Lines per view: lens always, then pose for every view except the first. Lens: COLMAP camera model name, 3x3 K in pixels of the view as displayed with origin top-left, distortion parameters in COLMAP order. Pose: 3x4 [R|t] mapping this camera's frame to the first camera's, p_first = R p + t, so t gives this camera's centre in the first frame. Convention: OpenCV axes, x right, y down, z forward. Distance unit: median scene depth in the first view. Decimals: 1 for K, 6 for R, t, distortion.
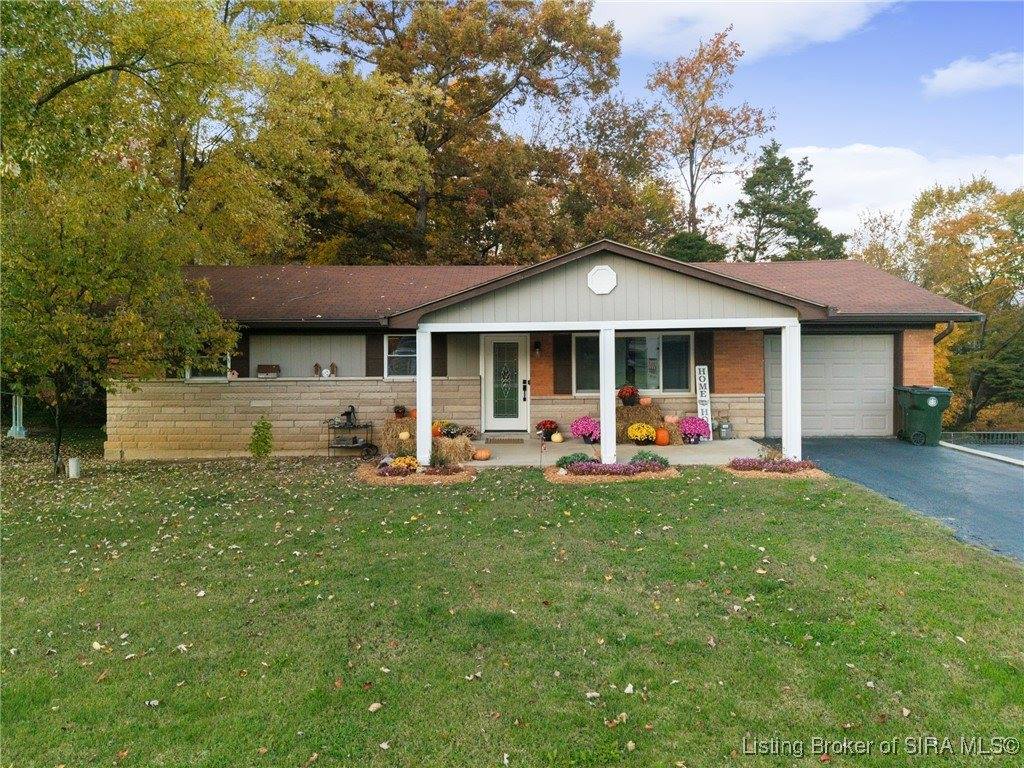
lens RADIAL K [[726.6, 0, 498.4], [0, 726.6, 350.5], [0, 0, 1]] dist [0.025308, -0.001389]
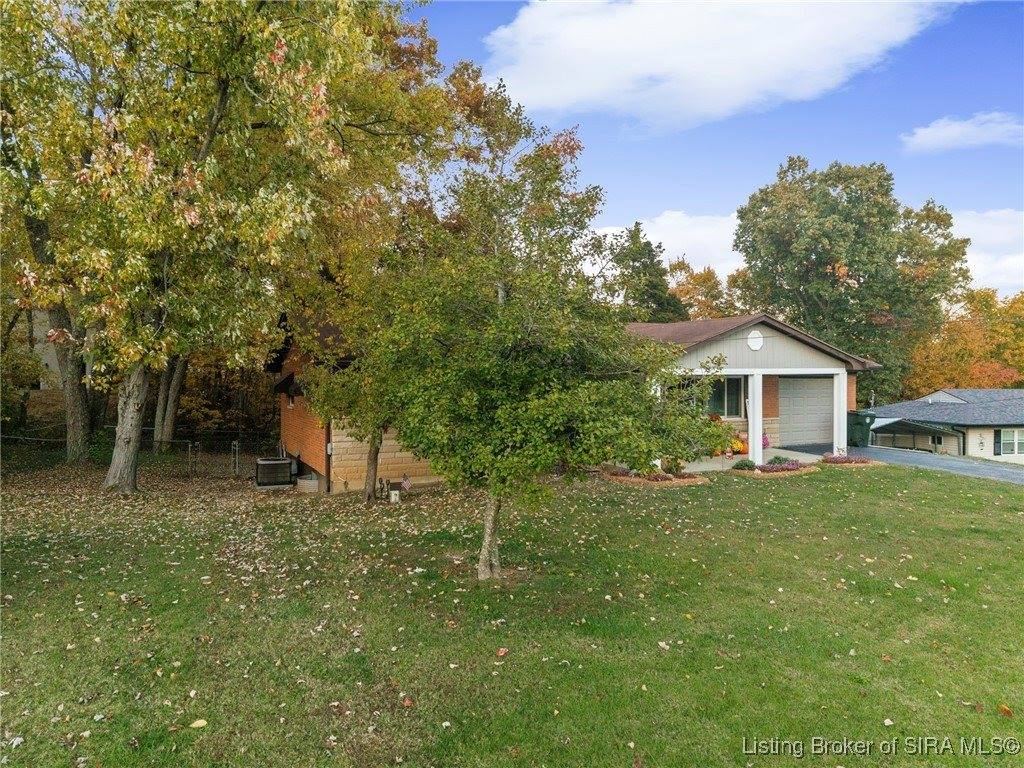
lens RADIAL K [[707.8, 0, 512.0], [0, 707.8, 384.0], [0, 0, 1]] dist [-0.003438, -0.002038]
pose [[0.892250, 0.001959, 0.451538, -0.762057], [0.000566, 0.999985, -0.005456, -0.001752], [-0.451542, 0.005123, 0.892235, -0.042759]]
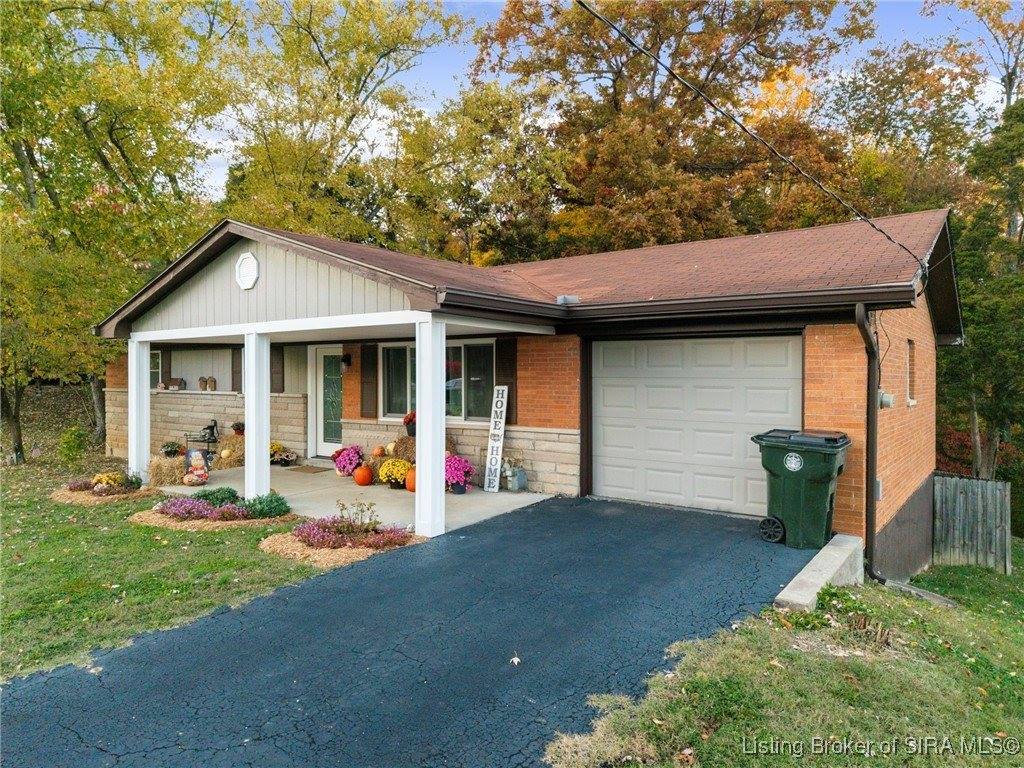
lens RADIAL K [[707.8, 0, 512.0], [0, 707.8, 384.0], [0, 0, 1]] dist [-0.003438, -0.002038]
pose [[0.813681, 0.015570, -0.581103, 0.694790], [-0.013739, 0.999877, 0.007553, 0.013647], [0.581149, 0.001839, 0.813795, 0.445109]]
